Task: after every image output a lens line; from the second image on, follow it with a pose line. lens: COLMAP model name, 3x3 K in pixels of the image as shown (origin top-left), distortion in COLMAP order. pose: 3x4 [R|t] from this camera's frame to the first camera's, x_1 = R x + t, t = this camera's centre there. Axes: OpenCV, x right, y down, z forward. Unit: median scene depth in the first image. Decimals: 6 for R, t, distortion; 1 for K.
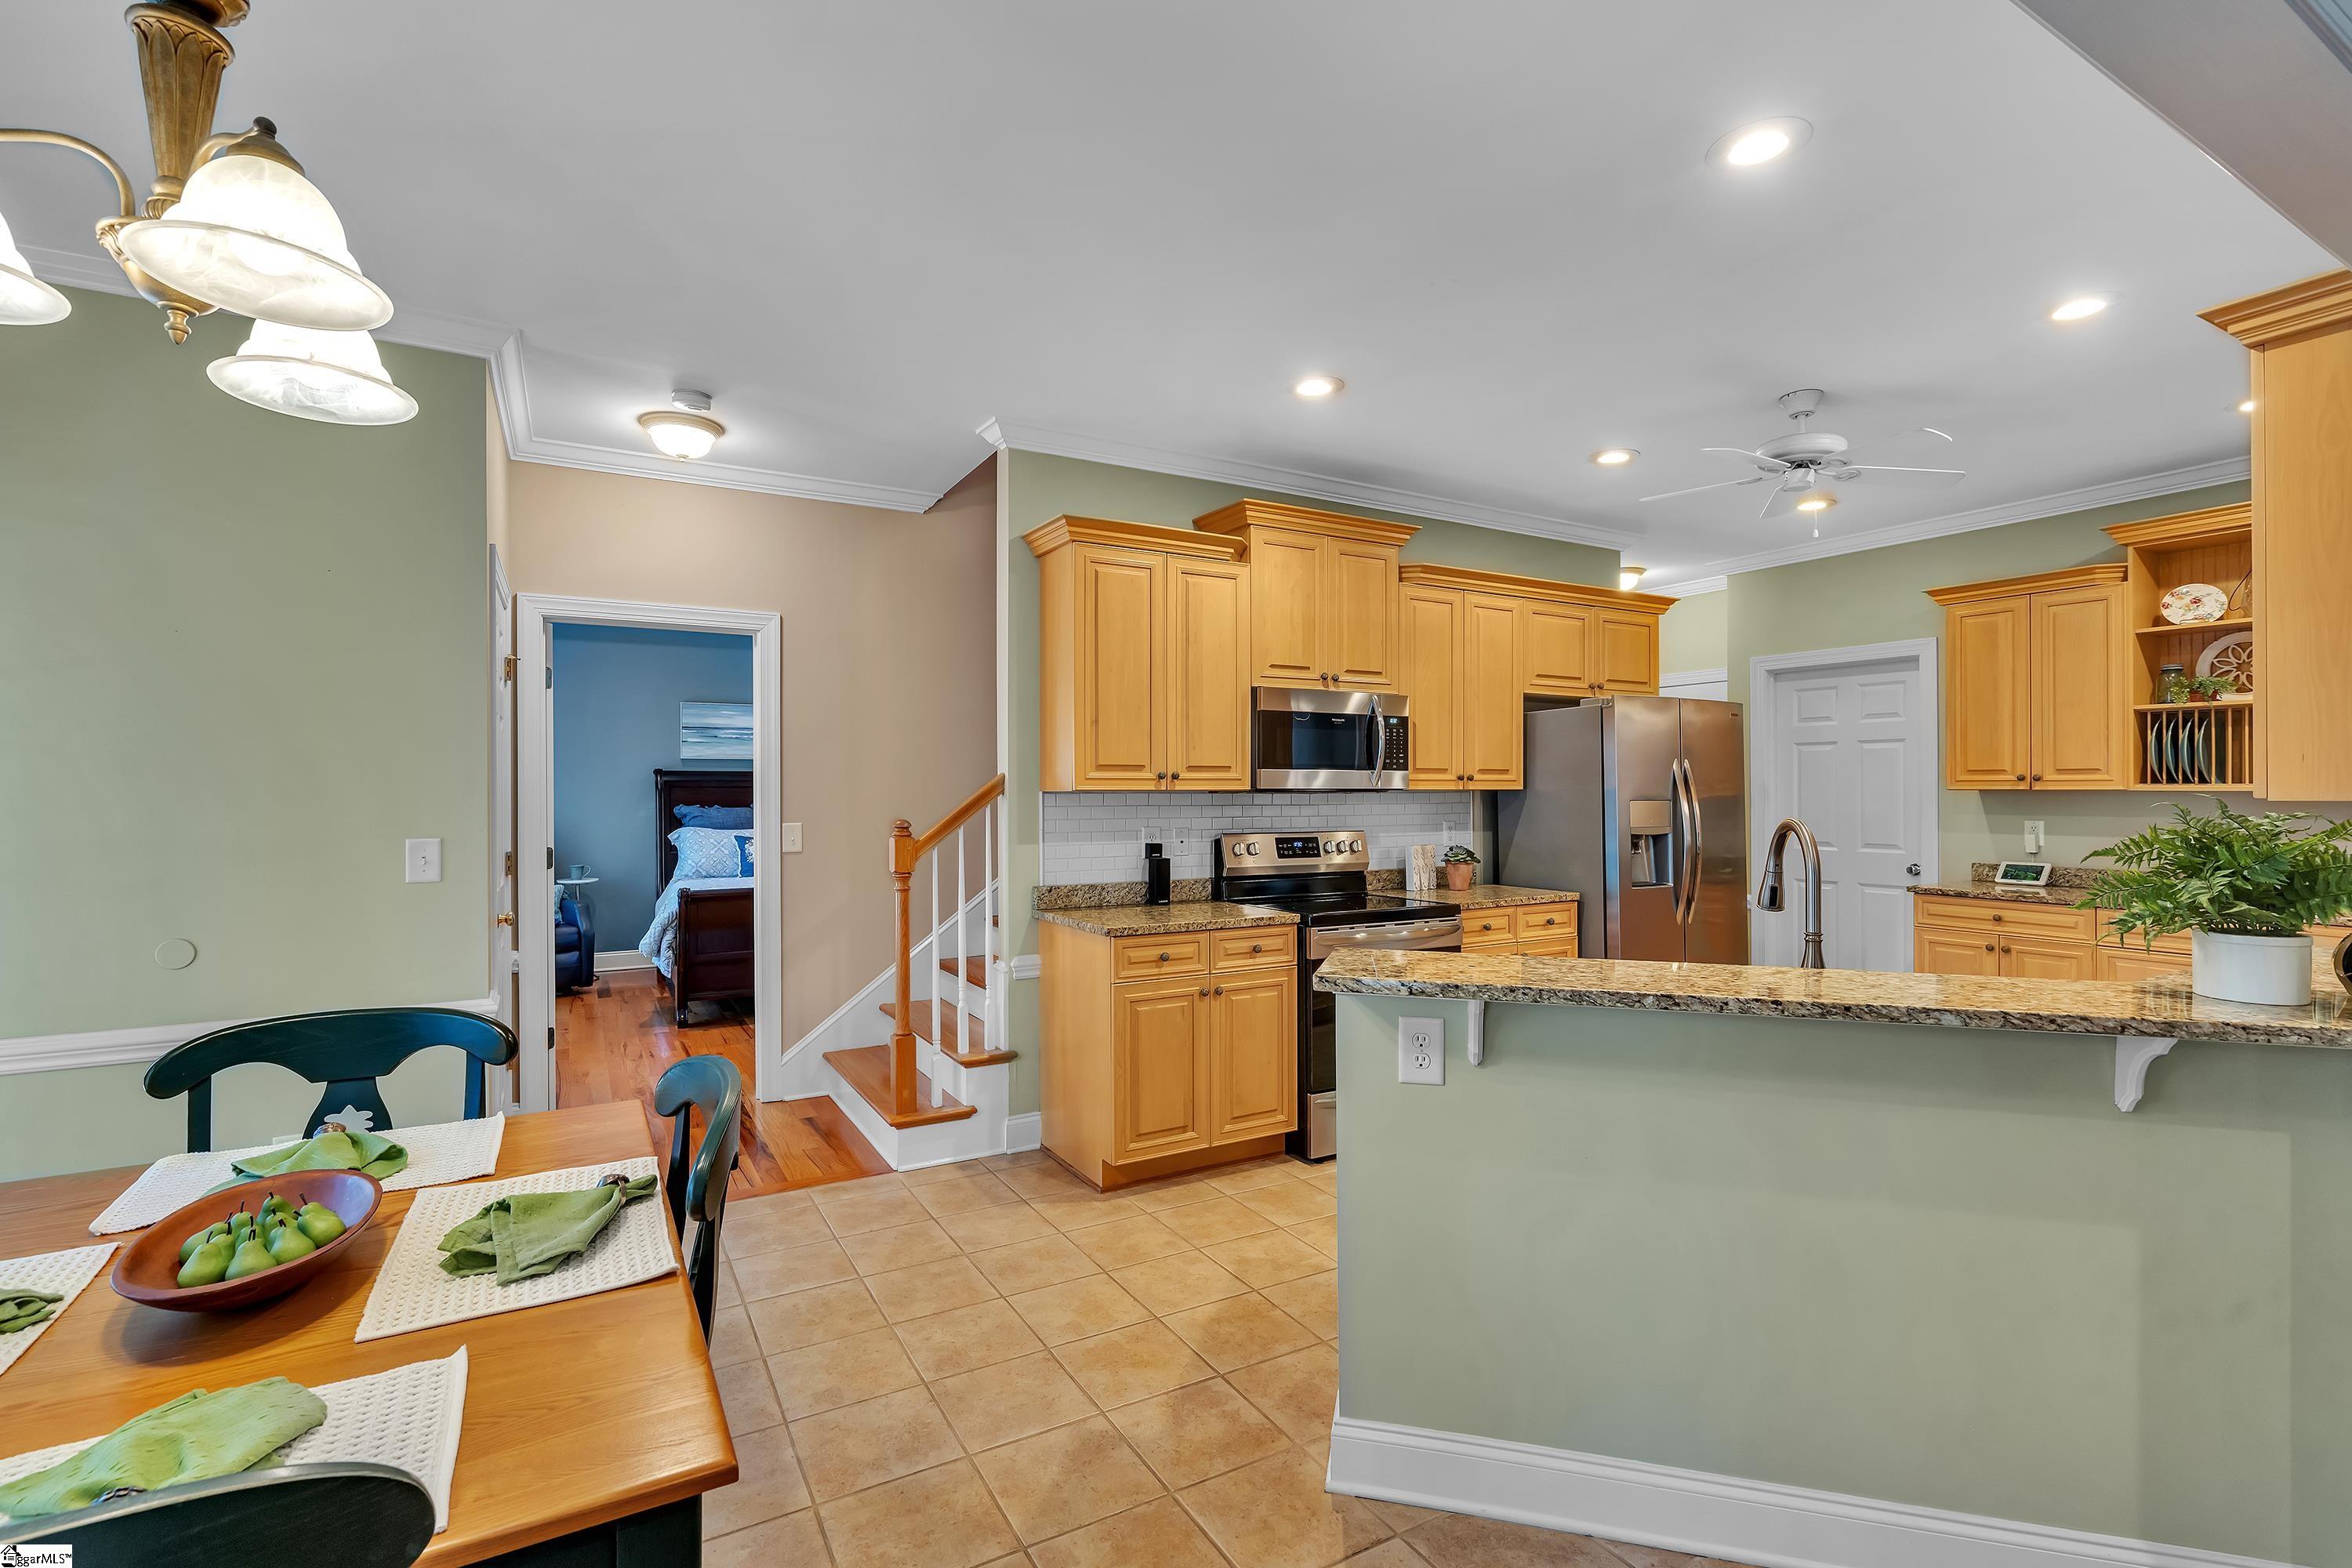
lens RADIAL K [[1051.3, 0, 1162.2], [0, 1051.3, 794.1], [0, 0, 1]] dist [-0.004365, 0.000056]
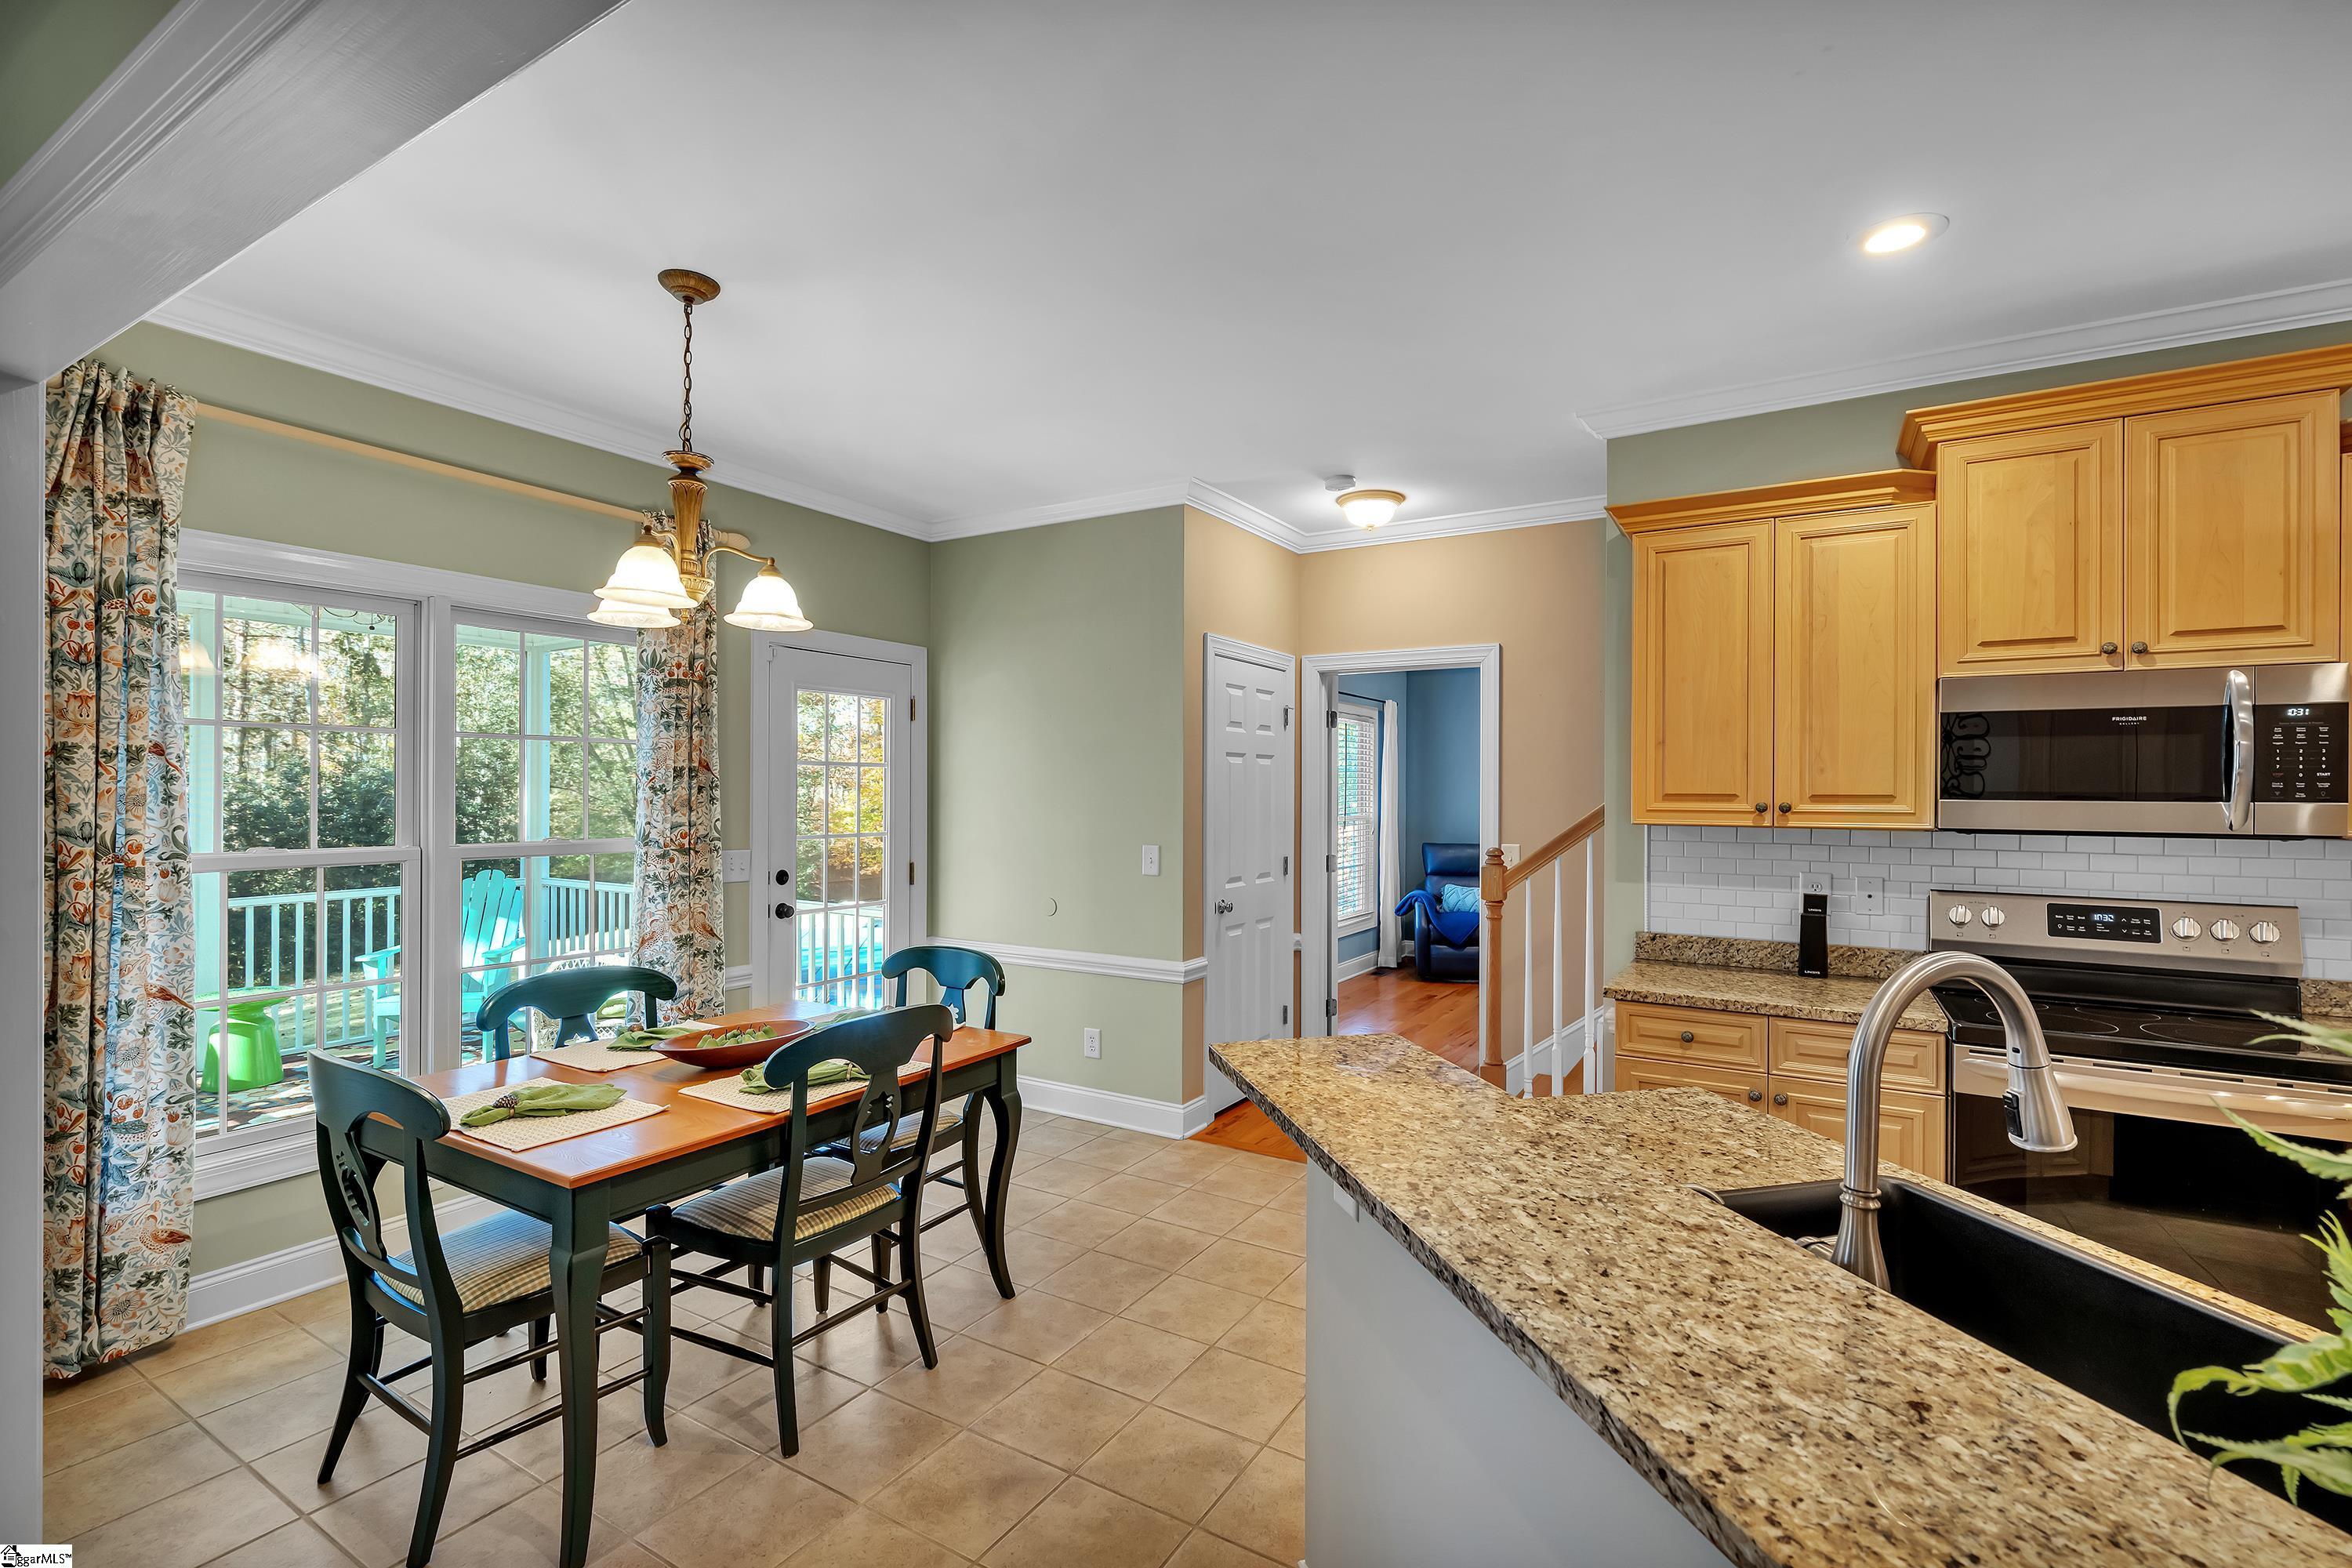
lens RADIAL K [[1051.3, 0, 1178.4], [0, 1051.3, 791.1], [0, 0, 1]] dist [-0.004365, 0.000056]
pose [[0.492234, 0.004680, -0.870451, 0.423888], [-0.008352, 0.999965, 0.000654, -0.024341], [0.870423, 0.006948, 0.492255, 0.227588]]
